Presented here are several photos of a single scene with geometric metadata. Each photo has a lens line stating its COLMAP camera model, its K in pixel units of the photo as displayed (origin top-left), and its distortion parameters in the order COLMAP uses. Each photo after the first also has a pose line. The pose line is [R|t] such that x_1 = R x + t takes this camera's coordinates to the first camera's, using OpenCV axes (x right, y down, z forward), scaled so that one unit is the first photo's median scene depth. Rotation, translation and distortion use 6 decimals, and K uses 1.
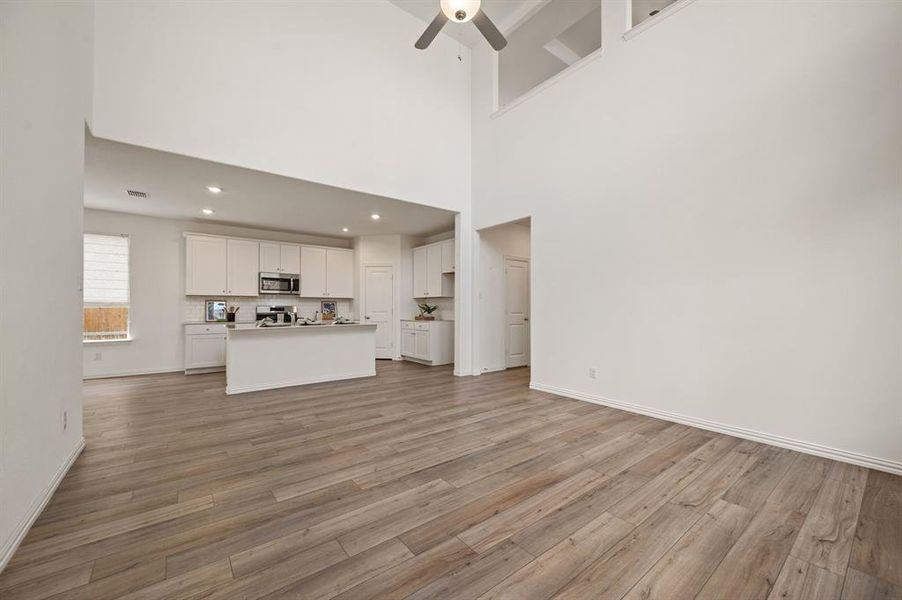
lens RADIAL K [[356.8, 0, 455.6], [0, 356.8, 303.2], [0, 0, 1]] dist [0.000213, 0.000078]
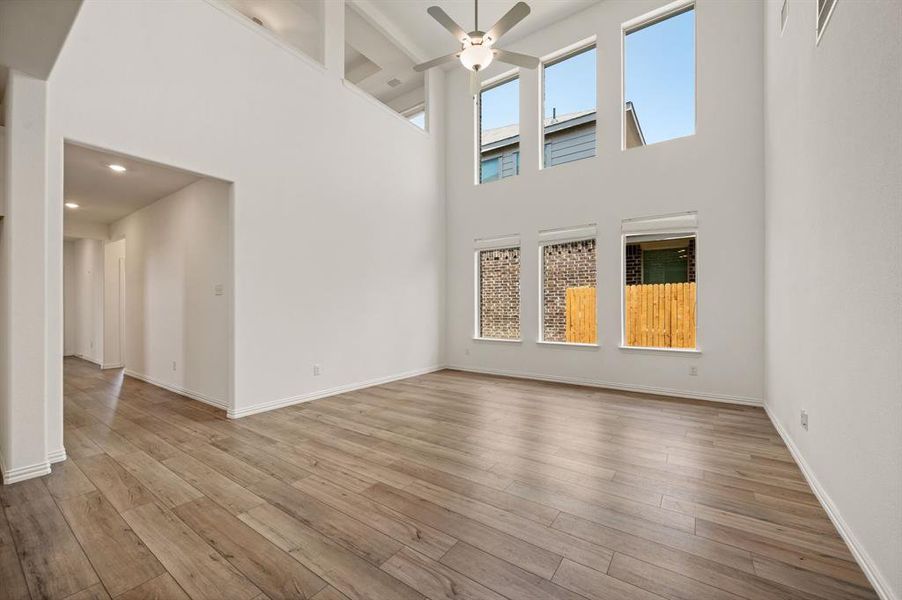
lens RADIAL K [[356.8, 0, 455.6], [0, 356.8, 303.2], [0, 0, 1]] dist [0.000213, 0.000078]
pose [[-0.293457, 0.008367, 0.955936, -0.845835], [-0.007832, 0.999907, -0.011156, 0.009939], [-0.955940, -0.010761, -0.293365, 1.066147]]
